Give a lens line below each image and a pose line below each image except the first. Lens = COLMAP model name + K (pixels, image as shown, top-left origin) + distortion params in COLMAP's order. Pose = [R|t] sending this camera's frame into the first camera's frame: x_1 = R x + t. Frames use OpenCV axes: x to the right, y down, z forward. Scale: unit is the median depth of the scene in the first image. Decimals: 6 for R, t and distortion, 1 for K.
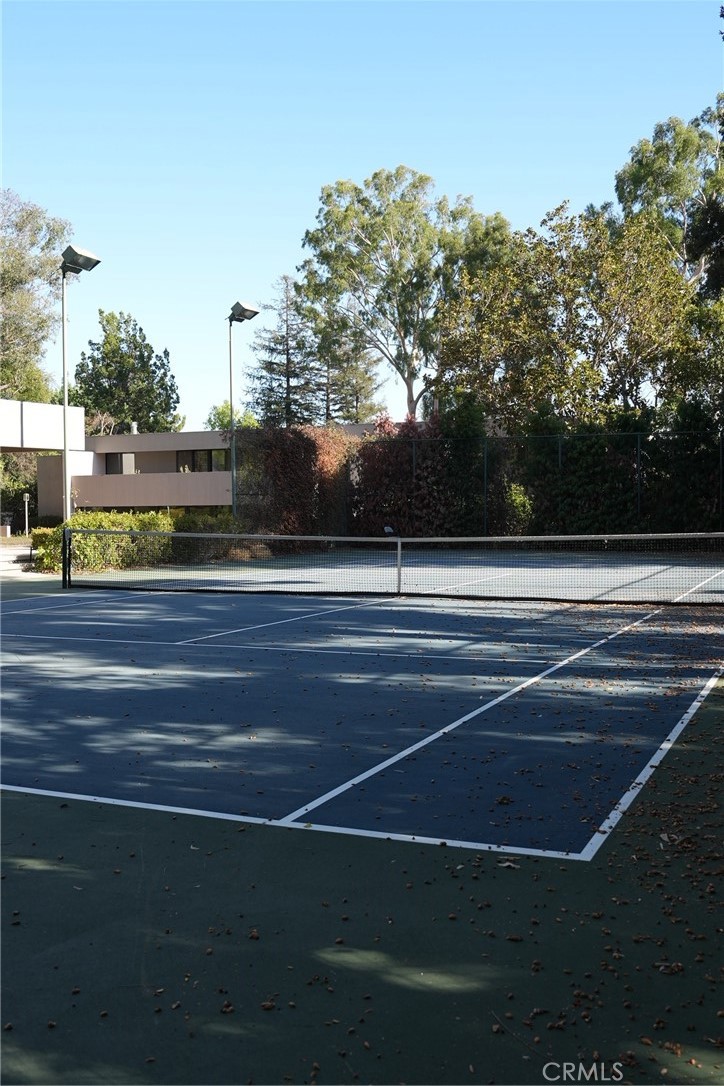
lens RADIAL K [[1131.8, 0, 362.0], [0, 1131.8, 543.0], [0, 0, 1]] dist [-0.108695, 0.005212]
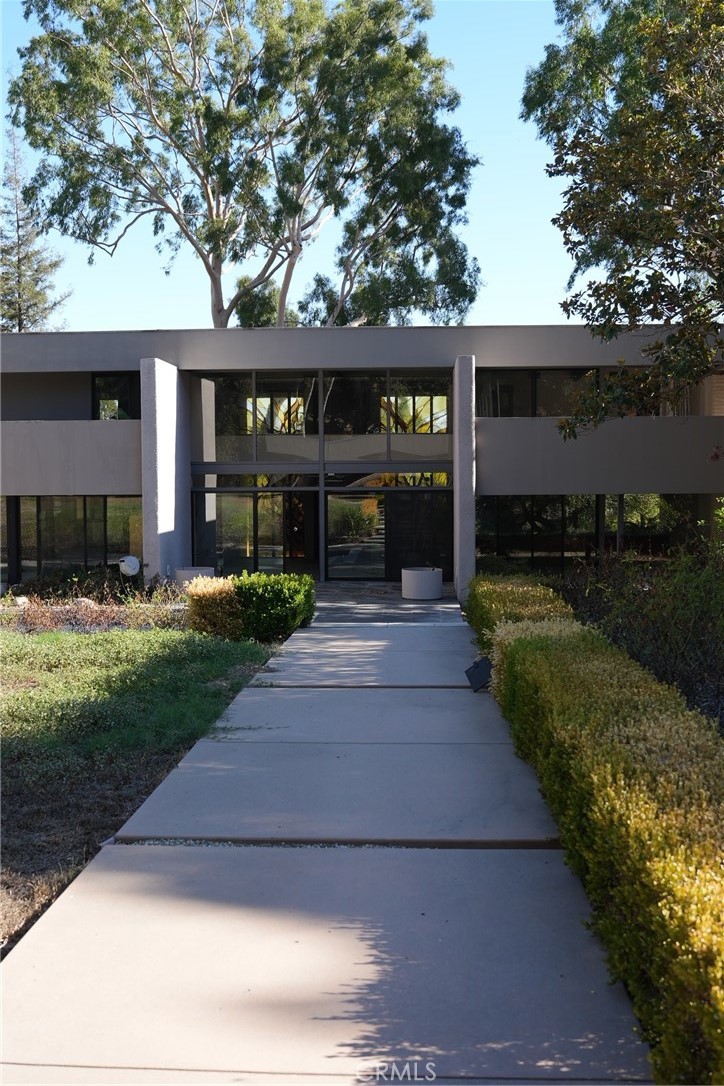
lens RADIAL K [[1283.3, 0, 360.3], [0, 1283.3, 558.5], [0, 0, 1]] dist [-0.112129, 0.161886]
pose [[0.935772, -0.014051, 0.352325, -0.112828], [0.004865, 0.999625, 0.026944, -0.015934], [-0.352571, -0.023499, 0.935490, 0.345531]]
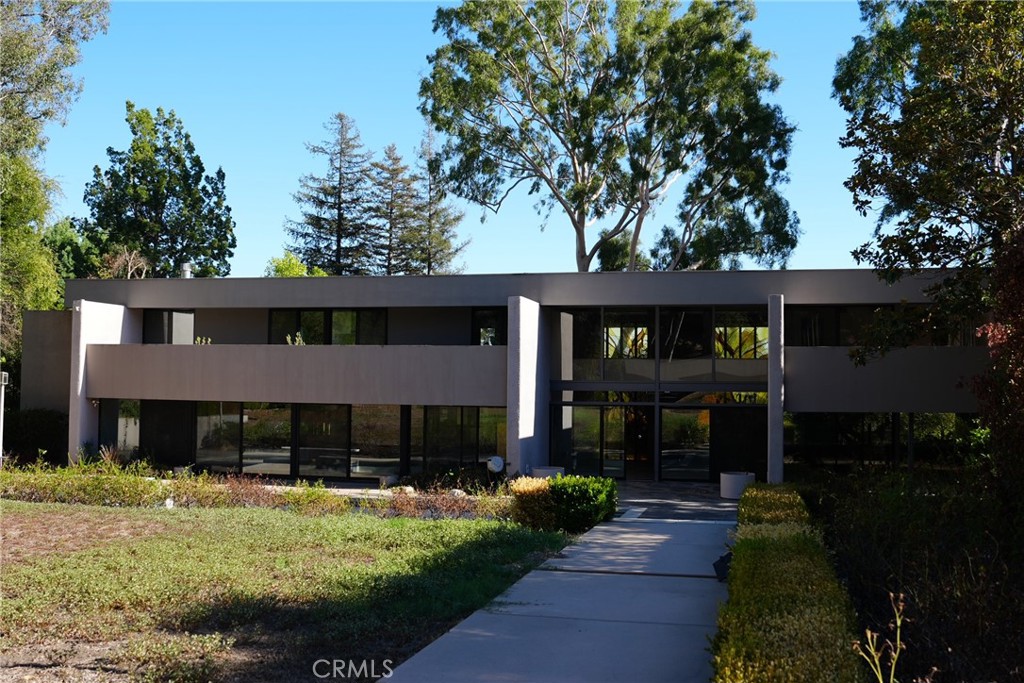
lens RADIAL K [[1067.2, 0, 512.0], [0, 1067.2, 341.5], [0, 0, 1]] dist [-0.108695, 0.005212]
pose [[0.984684, 0.031642, 0.171451, -0.105820], [-0.017929, 0.996557, -0.080947, -0.016975], [-0.173422, 0.076634, 0.981862, 0.339265]]
